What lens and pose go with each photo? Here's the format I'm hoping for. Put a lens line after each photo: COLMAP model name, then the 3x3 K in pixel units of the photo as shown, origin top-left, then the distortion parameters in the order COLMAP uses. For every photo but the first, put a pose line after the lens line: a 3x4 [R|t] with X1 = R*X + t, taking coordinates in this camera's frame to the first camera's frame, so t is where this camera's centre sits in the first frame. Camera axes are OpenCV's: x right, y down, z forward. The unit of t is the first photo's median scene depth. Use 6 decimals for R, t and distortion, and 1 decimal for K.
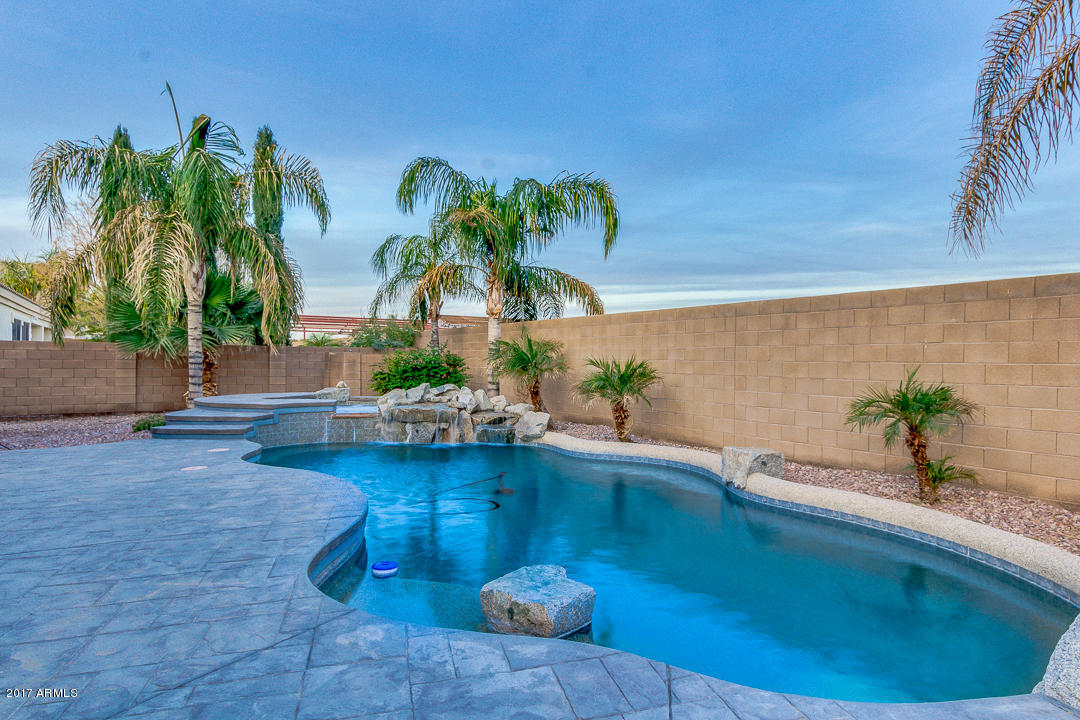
lens RADIAL K [[619.4, 0, 570.6], [0, 619.4, 366.2], [0, 0, 1]] dist [0.017201, -0.000664]
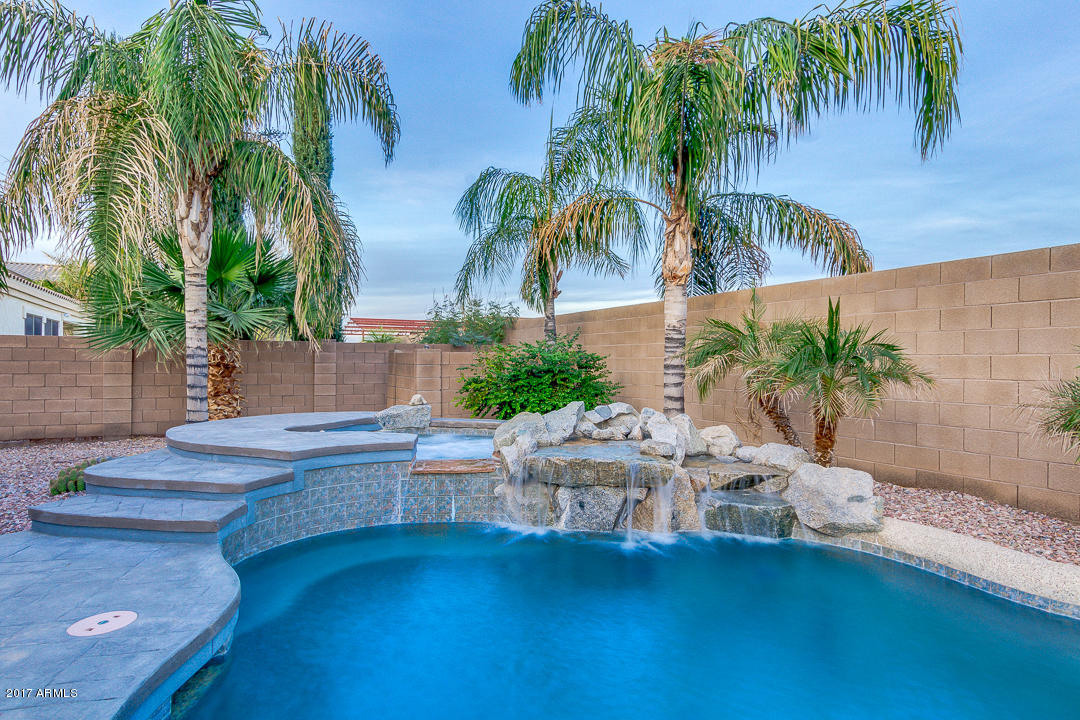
lens RADIAL K [[619.4, 0, 546.2], [0, 619.4, 366.1], [0, 0, 1]] dist [0.017201, -0.000664]
pose [[0.992999, -0.002918, -0.118089, -0.198576], [0.002209, 0.999979, -0.006135, 0.000535], [0.118105, 0.005831, 0.992984, 0.475139]]
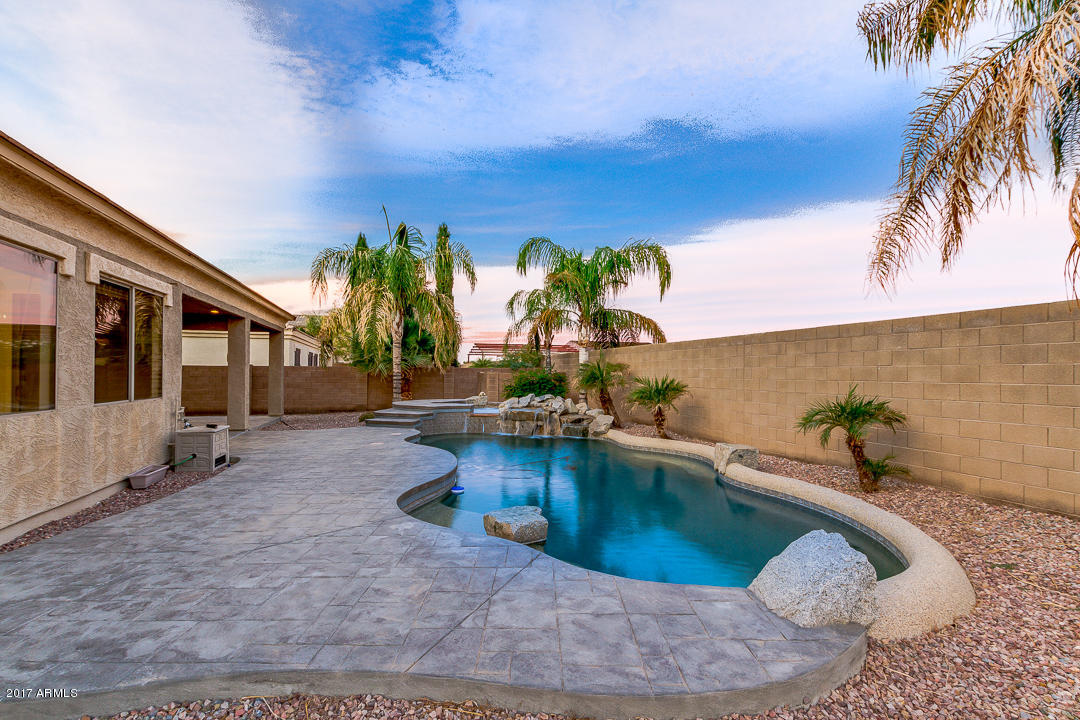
lens RADIAL K [[483.0, 0, 543.1], [0, 483.0, 366.8], [0, 0, 1]] dist [0.009057, -0.001966]
pose [[0.958598, -0.007757, -0.284657, 0.112733], [0.000098, 0.999638, -0.026910, -0.004780], [0.284762, 0.025768, 0.958252, -0.072192]]
